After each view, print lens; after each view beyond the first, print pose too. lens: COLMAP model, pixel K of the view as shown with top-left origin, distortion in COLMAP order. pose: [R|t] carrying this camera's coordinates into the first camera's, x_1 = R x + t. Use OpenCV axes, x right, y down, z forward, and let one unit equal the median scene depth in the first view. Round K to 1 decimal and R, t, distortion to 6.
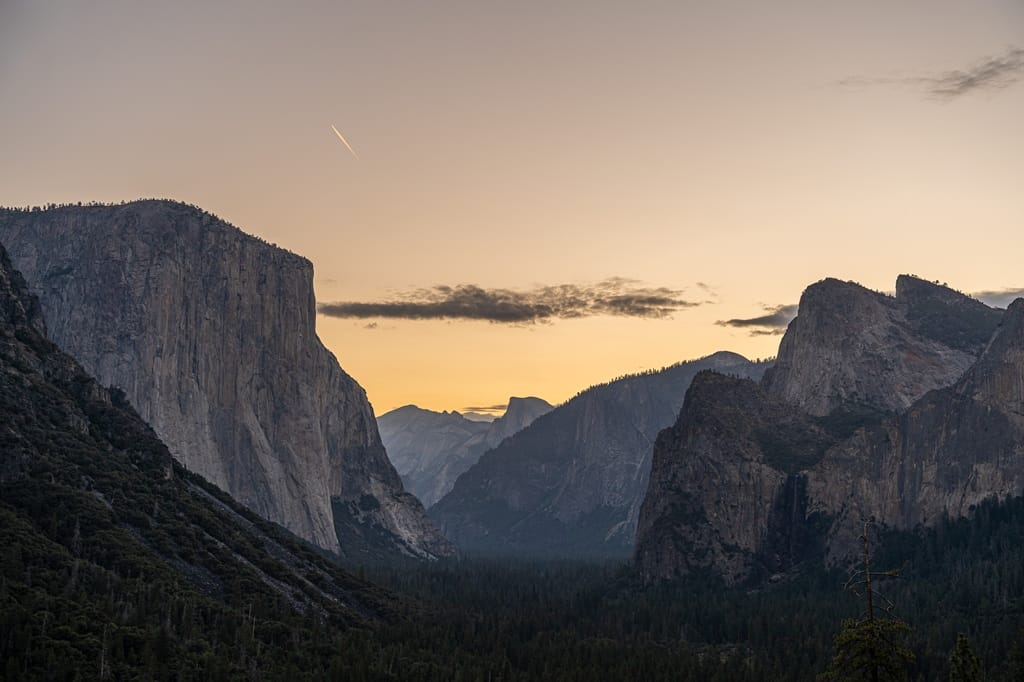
lens RADIAL K [[1336.2, 0, 512.0], [0, 1336.2, 341.0], [0, 0, 1]] dist [0.022926, 0.007393]
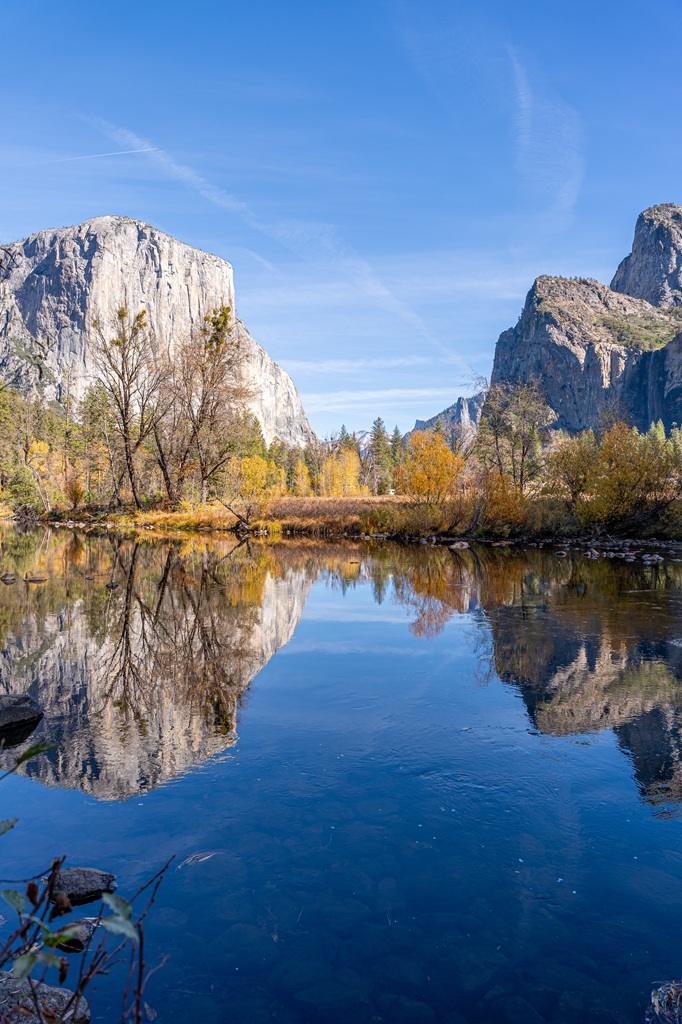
lens RADIAL K [[675.8, 0, 341.0], [0, 675.8, 512.0], [0, 0, 1]] dist [-0.008033, -0.002851]
pose [[0.991684, -0.016371, -0.127654, 0.042730], [0.035224, 0.988529, 0.146867, 0.099332], [0.123785, -0.150142, 0.980885, 0.373079]]
